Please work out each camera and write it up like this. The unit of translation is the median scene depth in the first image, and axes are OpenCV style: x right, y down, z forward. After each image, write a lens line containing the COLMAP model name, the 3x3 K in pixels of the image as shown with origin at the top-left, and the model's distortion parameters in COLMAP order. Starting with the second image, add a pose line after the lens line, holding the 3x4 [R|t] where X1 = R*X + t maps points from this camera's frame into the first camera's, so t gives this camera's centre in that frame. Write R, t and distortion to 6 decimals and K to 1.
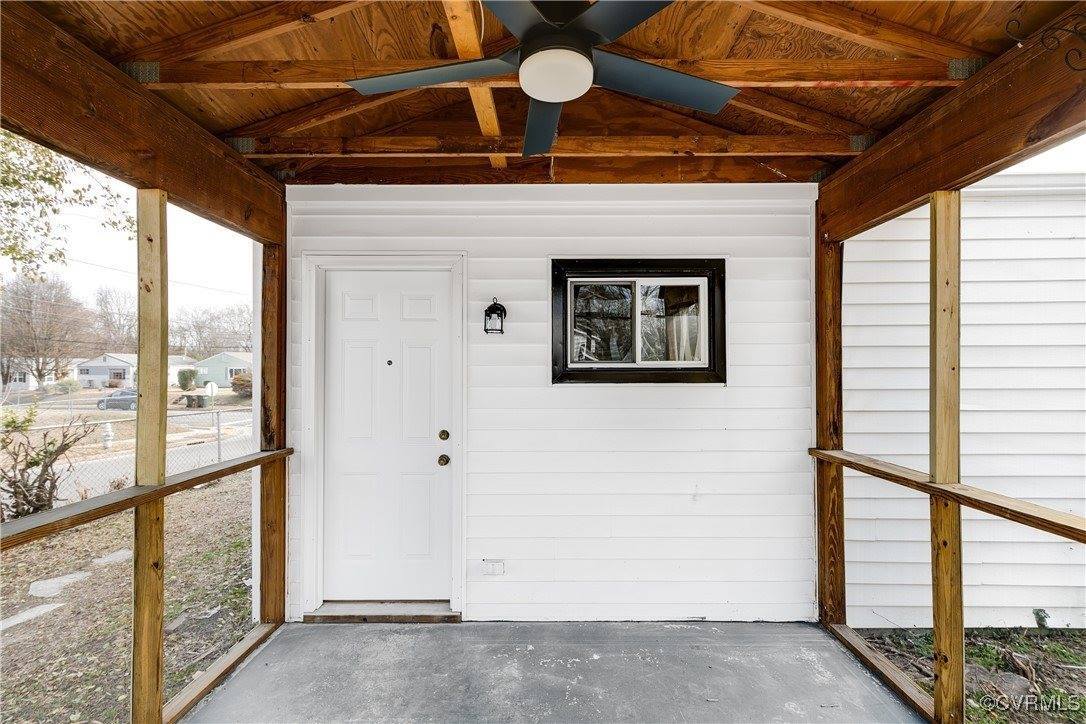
lens RADIAL K [[500.5, 0, 536.5], [0, 500.5, 363.5], [0, 0, 1]] dist [0.012052, -0.000720]
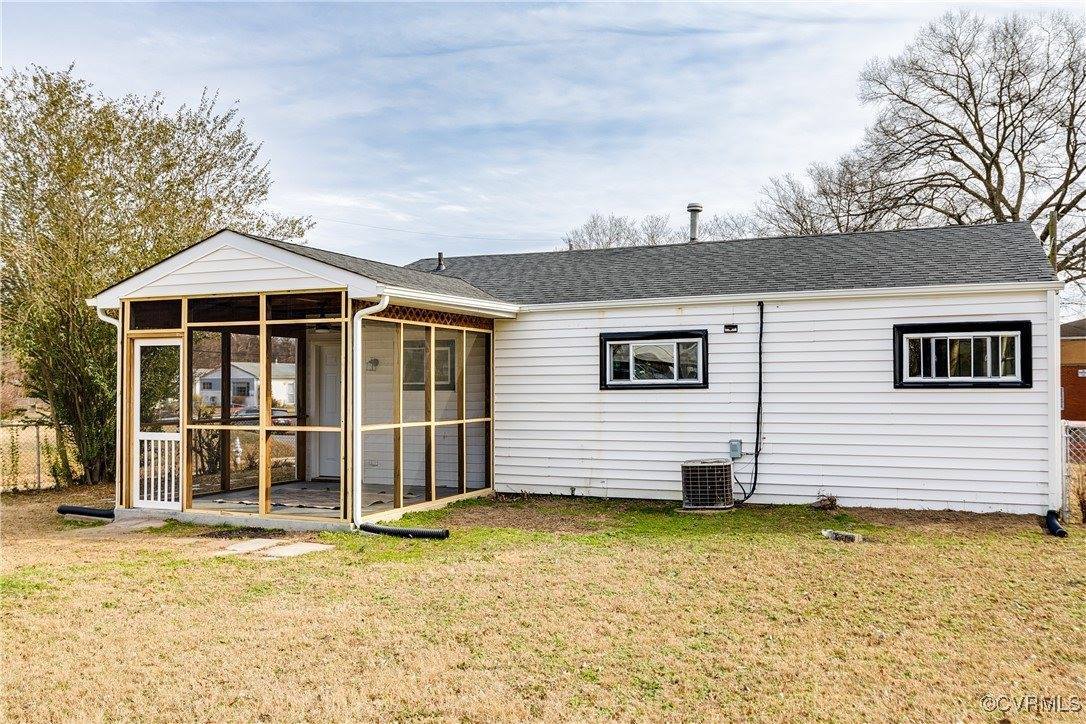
lens RADIAL K [[975.2, 0, 543.6], [0, 975.2, 365.9], [0, 0, 1]] dist [0.000410, 0.012022]
pose [[0.925203, -0.007350, -0.379402, 2.562567], [0.005366, 0.999966, -0.006287, -0.050356], [0.379435, 0.003781, 0.925211, -3.211534]]
